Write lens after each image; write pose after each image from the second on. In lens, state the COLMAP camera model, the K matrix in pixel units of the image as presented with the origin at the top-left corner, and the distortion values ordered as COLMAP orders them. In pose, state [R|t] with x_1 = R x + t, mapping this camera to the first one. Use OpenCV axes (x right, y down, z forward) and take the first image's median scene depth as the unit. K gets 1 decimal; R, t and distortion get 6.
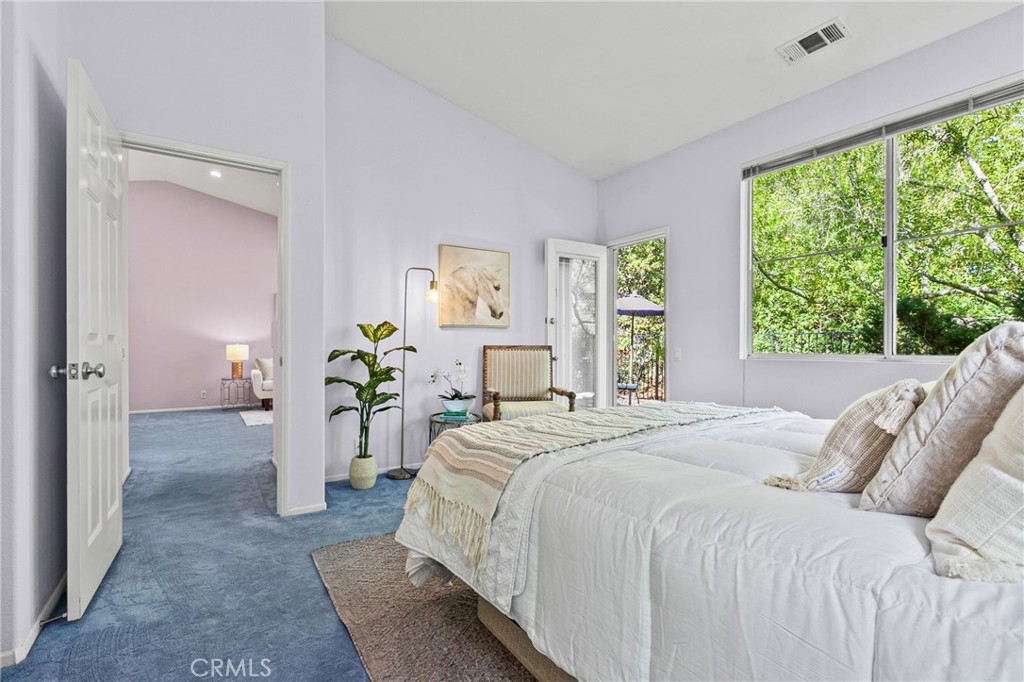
lens RADIAL K [[472.3, 0, 512.8], [0, 472.3, 350.2], [0, 0, 1]] dist [0.001909, -0.000597]
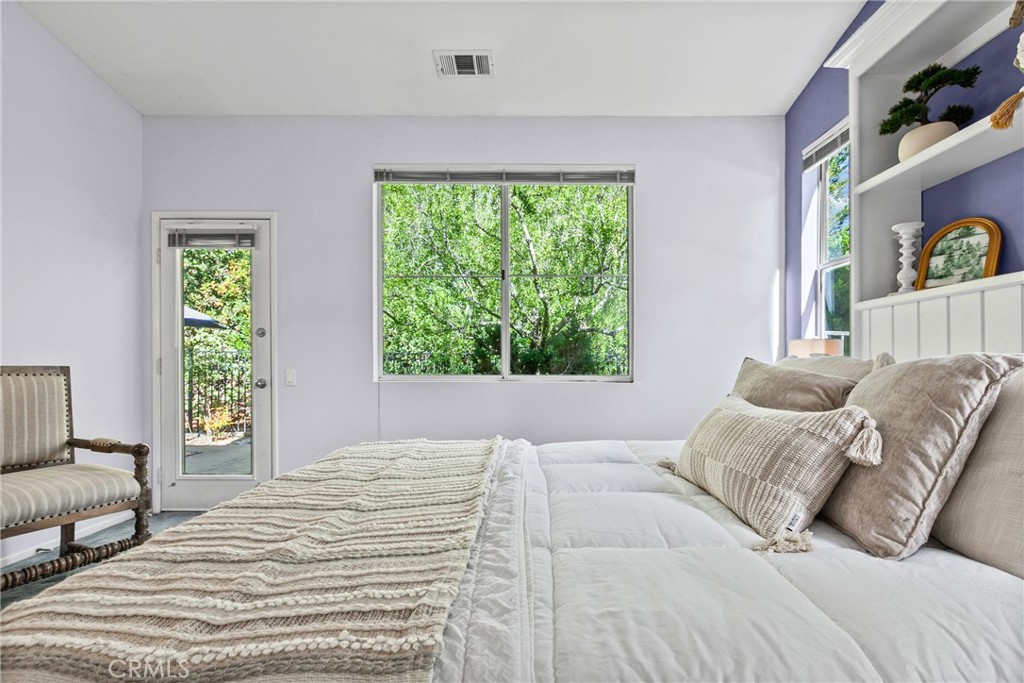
lens RADIAL K [[472.3, 0, 524.2], [0, 472.3, 369.2], [0, 0, 1]] dist [0.001909, -0.000597]
pose [[0.556645, -0.007841, 0.830714, -0.107283], [0.006349, 0.999966, 0.005184, -0.007645], [-0.830726, 0.002389, 0.556676, 0.274135]]
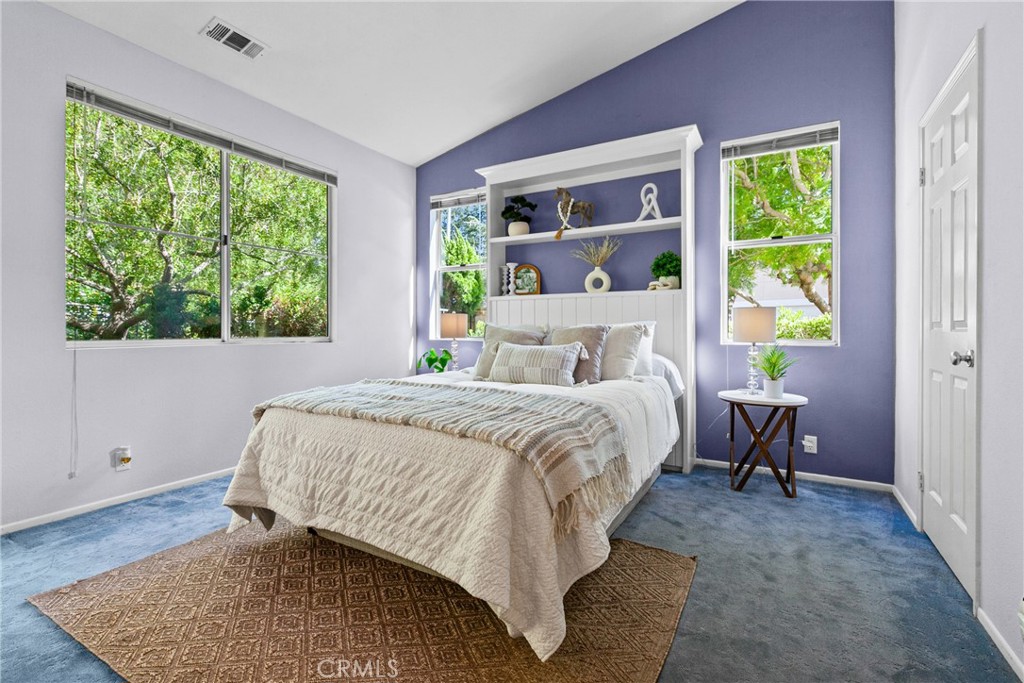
lens RADIAL K [[472.3, 0, 509.8], [0, 472.3, 331.5], [0, 0, 1]] dist [0.001909, -0.000597]
pose [[-0.445171, -0.005218, 0.895430, -0.466467], [0.006933, 0.999933, 0.009274, -0.009760], [-0.895419, 0.010337, -0.445105, 0.748347]]
